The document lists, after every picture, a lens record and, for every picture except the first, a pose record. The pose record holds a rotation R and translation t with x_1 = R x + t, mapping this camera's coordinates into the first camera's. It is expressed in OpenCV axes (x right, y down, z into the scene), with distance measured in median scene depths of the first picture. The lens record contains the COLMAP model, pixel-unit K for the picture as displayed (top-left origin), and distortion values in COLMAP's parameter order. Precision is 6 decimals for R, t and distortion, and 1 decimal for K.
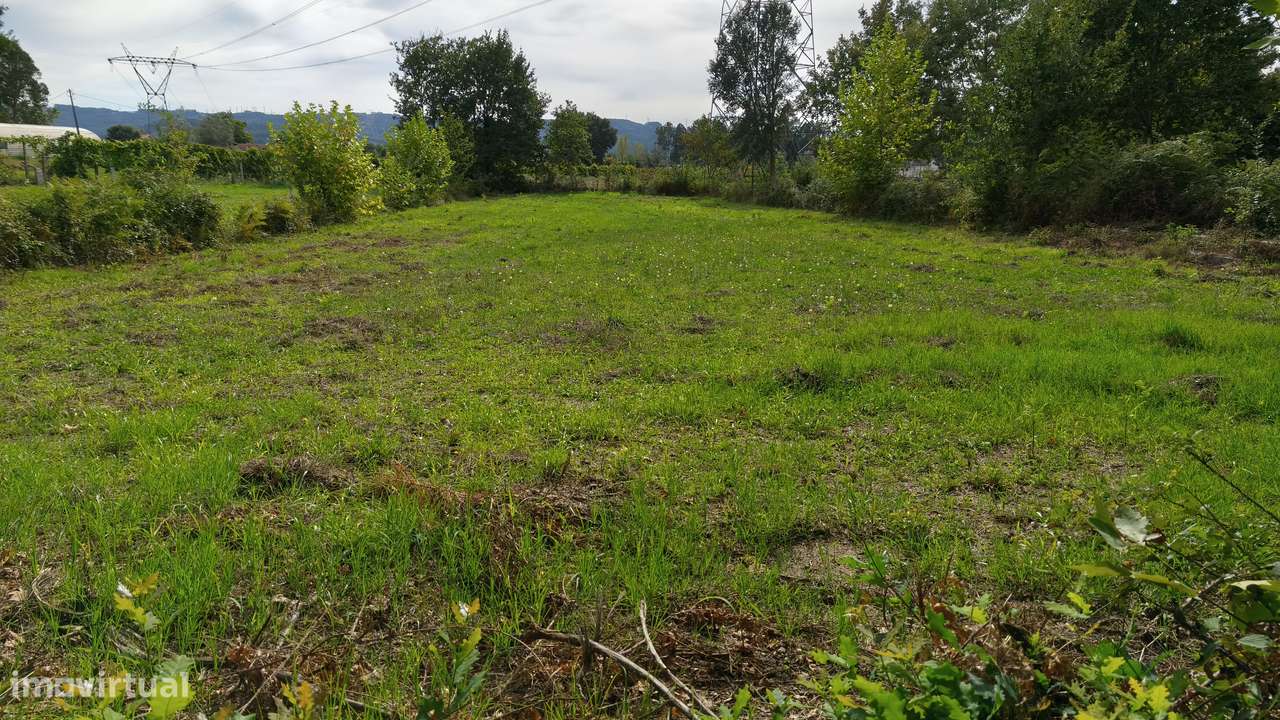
lens RADIAL K [[847.3, 0, 640.0], [0, 847.3, 360.0], [0, 0, 1]] dist [0.034285, -0.000327]
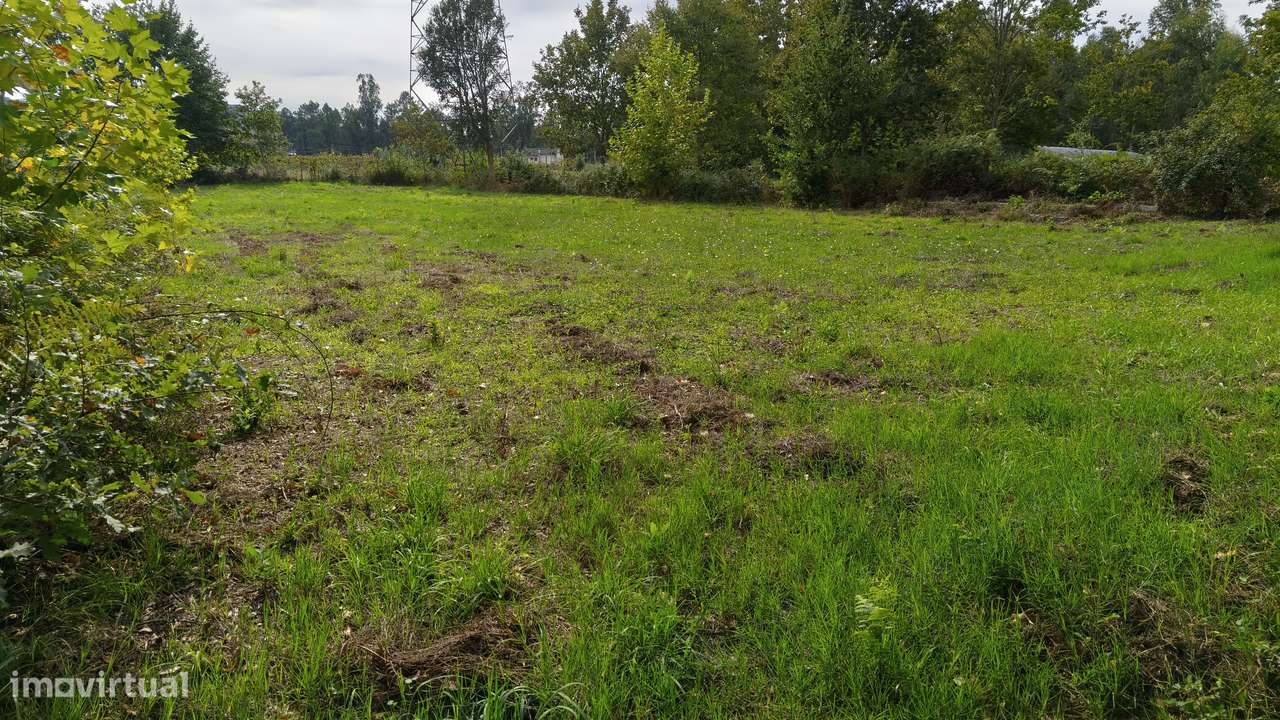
lens RADIAL K [[847.3, 0, 640.0], [0, 847.3, 360.0], [0, 0, 1]] dist [0.034285, -0.000327]
pose [[0.904309, -0.102697, 0.414341, -0.131600], [0.097525, 0.994663, 0.033682, 0.000731], [-0.415589, 0.009950, 0.909498, -0.004285]]
